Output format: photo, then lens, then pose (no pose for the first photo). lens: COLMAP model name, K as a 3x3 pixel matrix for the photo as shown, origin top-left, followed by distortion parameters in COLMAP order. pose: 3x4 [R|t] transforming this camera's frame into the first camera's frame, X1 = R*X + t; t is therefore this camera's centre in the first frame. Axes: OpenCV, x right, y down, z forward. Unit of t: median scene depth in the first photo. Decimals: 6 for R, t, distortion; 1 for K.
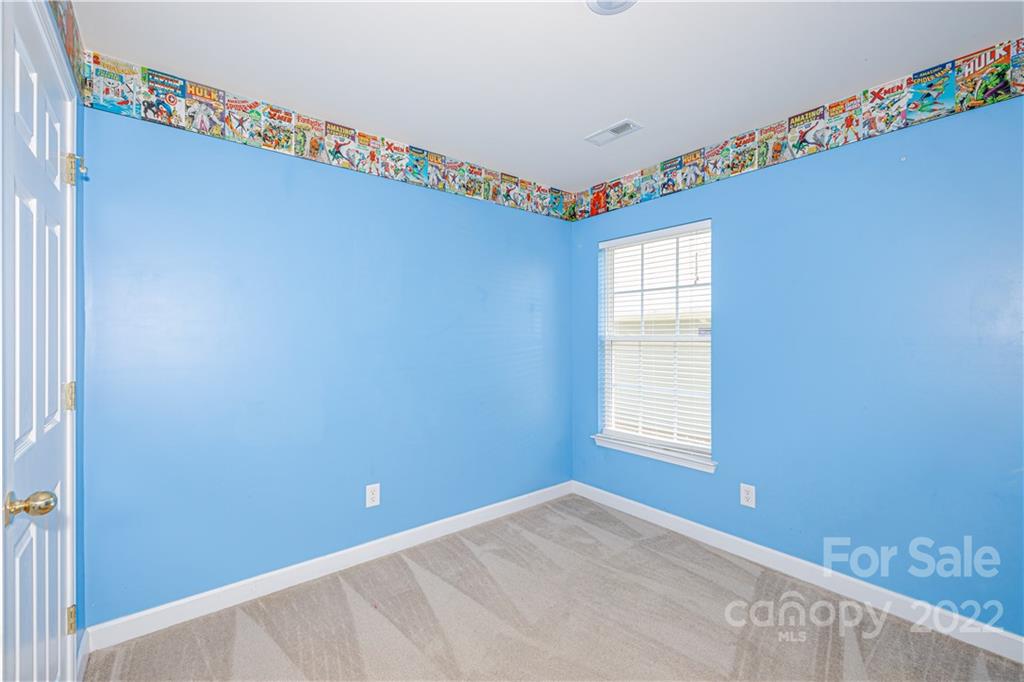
lens RADIAL K [[436.0, 0, 515.6], [0, 436.0, 339.4], [0, 0, 1]] dist [-0.003702, -0.002519]
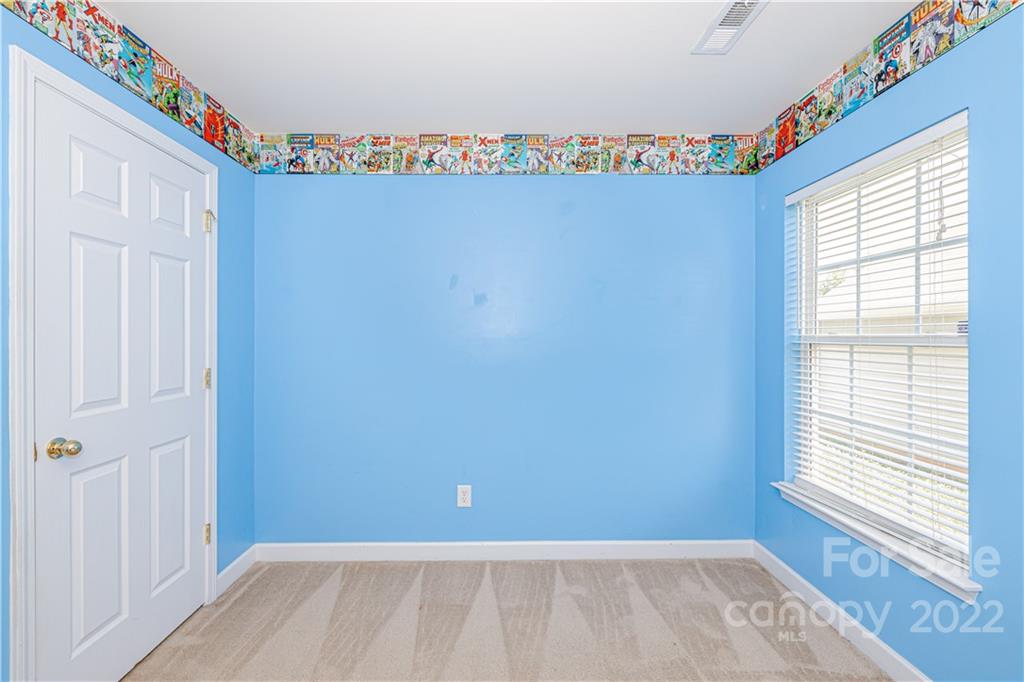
lens RADIAL K [[436.0, 0, 505.4], [0, 436.0, 337.2], [0, 0, 1]] dist [-0.003702, -0.002519]
pose [[0.779222, -0.001128, -0.626747, 0.340413], [-0.004680, 0.999960, -0.007618, 0.003005], [0.626731, 0.008870, 0.779185, 0.257760]]
